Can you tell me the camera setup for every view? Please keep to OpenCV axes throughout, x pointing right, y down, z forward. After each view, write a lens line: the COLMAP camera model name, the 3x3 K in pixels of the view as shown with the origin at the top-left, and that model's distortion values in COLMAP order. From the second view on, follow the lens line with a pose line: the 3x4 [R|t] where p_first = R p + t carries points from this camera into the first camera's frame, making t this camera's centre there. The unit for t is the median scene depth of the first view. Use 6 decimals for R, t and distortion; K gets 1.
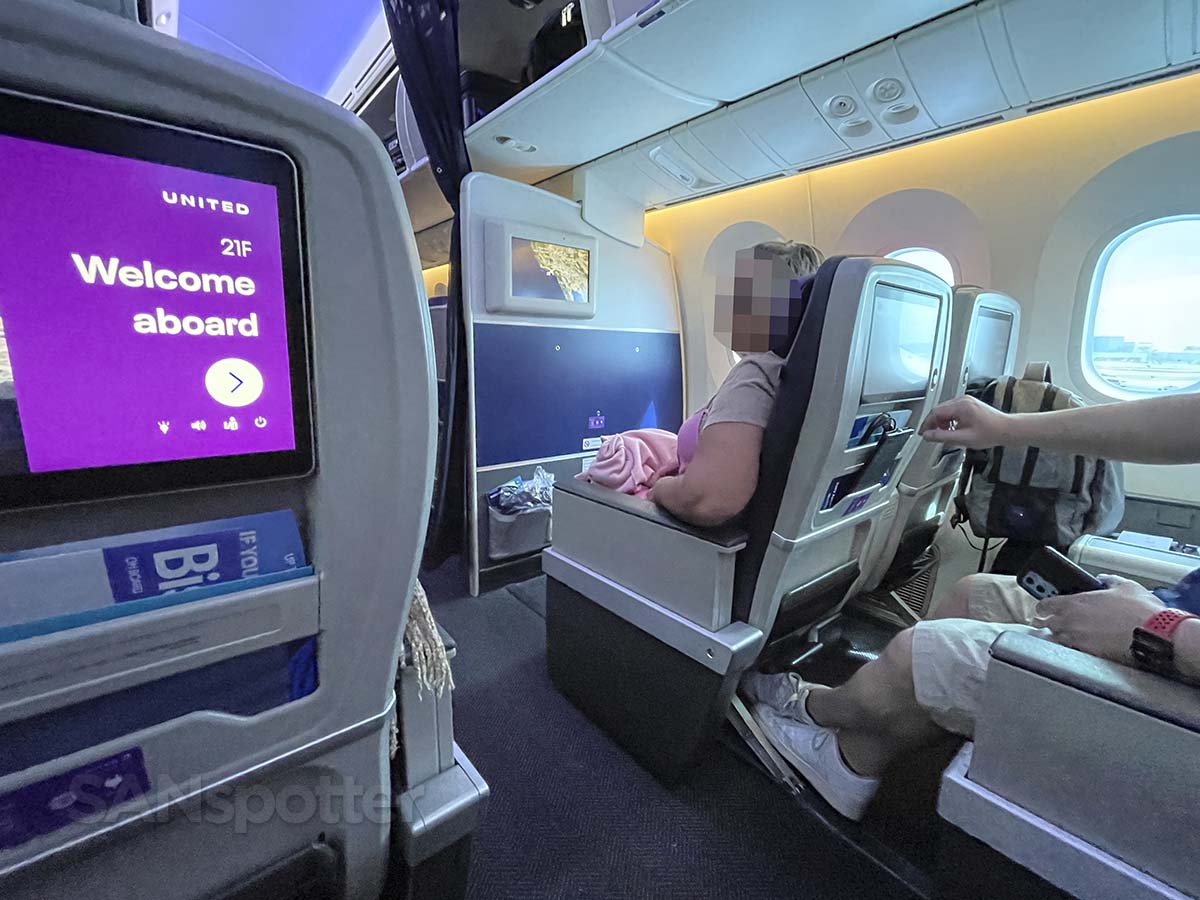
lens RADIAL K [[497.5, 0, 600.4], [0, 497.5, 446.2], [0, 0, 1]] dist [0.001871, 0.000147]
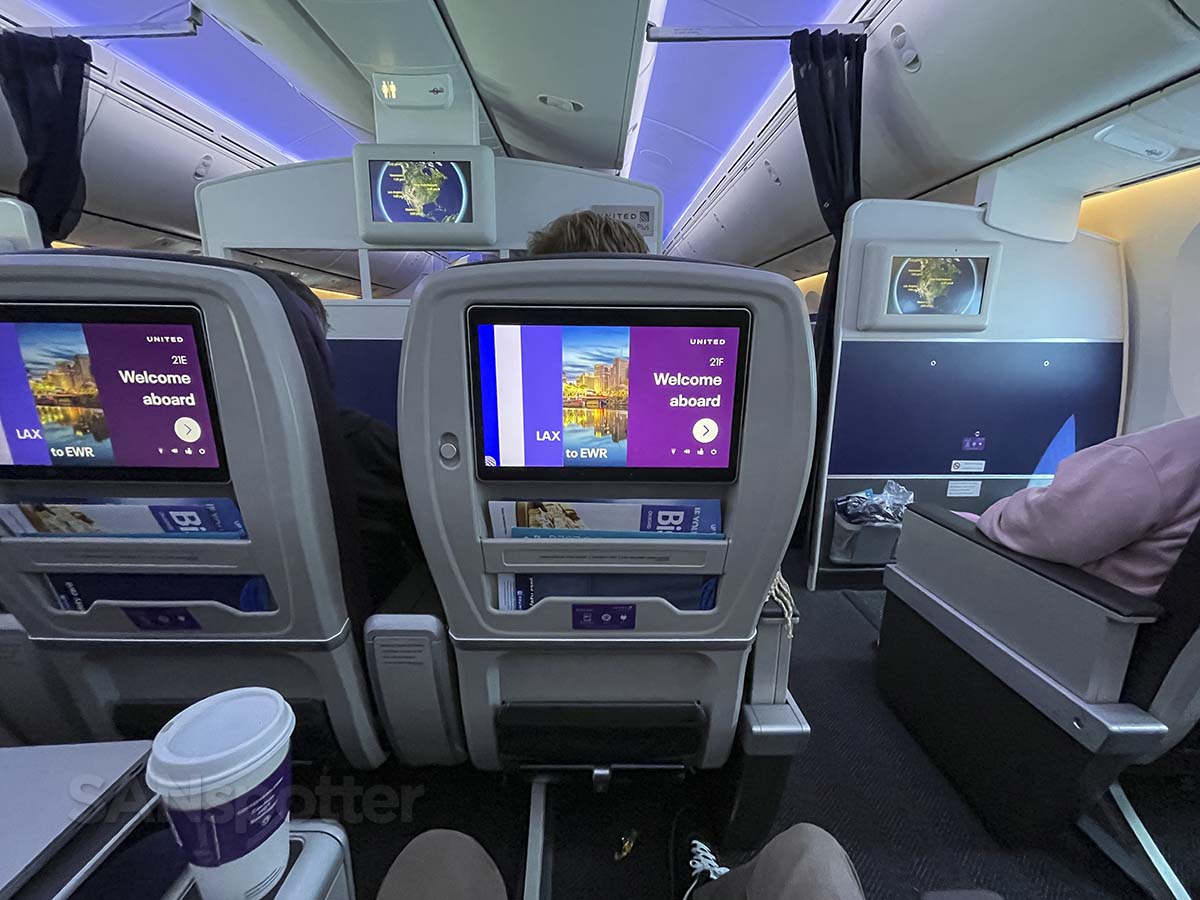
lens RADIAL K [[497.5, 0, 600.4], [0, 497.5, 446.2], [0, 0, 1]] dist [0.001871, 0.000147]
pose [[0.778240, 0.114133, -0.617507, 0.046786], [-0.101593, 0.993274, 0.055549, -0.047647], [0.619694, 0.019504, 0.784601, -0.261832]]
